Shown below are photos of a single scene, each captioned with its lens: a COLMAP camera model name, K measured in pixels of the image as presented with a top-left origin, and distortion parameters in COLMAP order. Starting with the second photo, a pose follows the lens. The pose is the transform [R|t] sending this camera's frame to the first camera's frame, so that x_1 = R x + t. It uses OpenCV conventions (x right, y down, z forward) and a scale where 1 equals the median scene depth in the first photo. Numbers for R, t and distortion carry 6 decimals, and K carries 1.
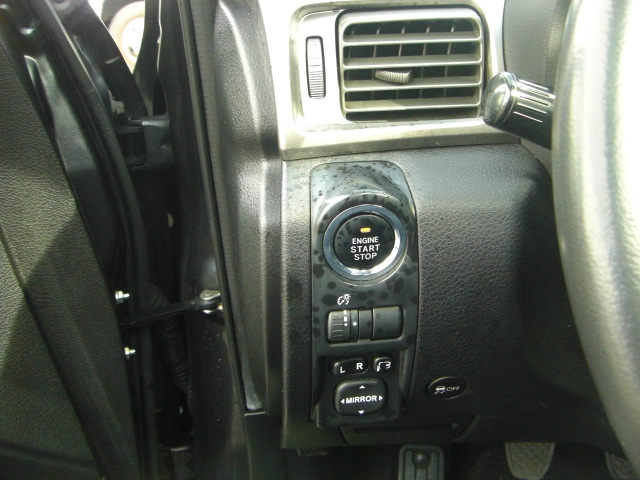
lens RADIAL K [[727.3, 0, 320.6], [0, 727.3, 239.1], [0, 0, 1]] dist [-0.134864, 0.000000]
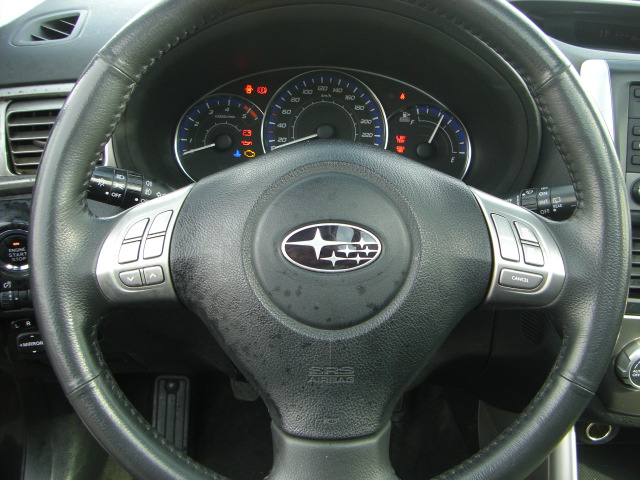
lens RADIAL K [[727.3, 0, 324.9], [0, 727.3, 234.3], [0, 0, 1]] dist [-0.134864, 0.000000]
pose [[0.987336, -0.004882, 0.158567, 0.460744], [-0.007718, 0.996865, 0.078749, -0.153846], [-0.158454, -0.078976, 0.984203, -0.650464]]
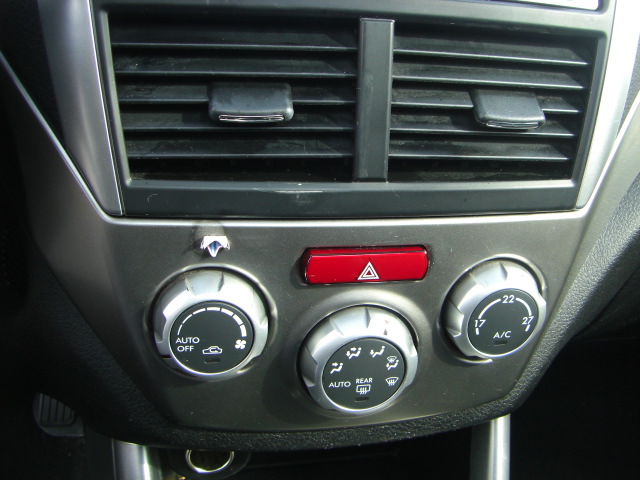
lens RADIAL K [[727.3, 0, 326.0], [0, 727.3, 233.1], [0, 0, 1]] dist [-0.134864, 0.000000]
pose [[0.946216, -0.056682, 0.318533, 1.274918], [0.029895, 0.995639, 0.088367, 0.088605], [-0.322153, -0.074092, 0.943784, -0.006286]]
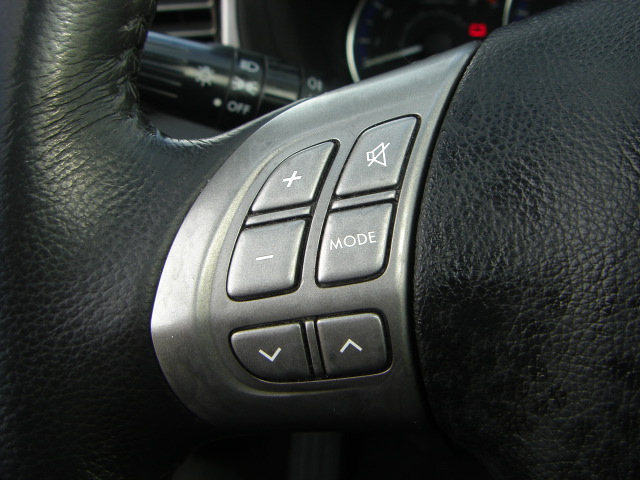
lens RADIAL K [[727.3, 0, 322.2], [0, 727.3, 240.4], [0, 0, 1]] dist [-0.134864, 0.000000]
pose [[0.999442, 0.018827, -0.027606, 0.368447], [-0.015461, 0.992959, 0.117444, -0.079384], [0.029623, -0.116951, 0.992696, 0.201603]]
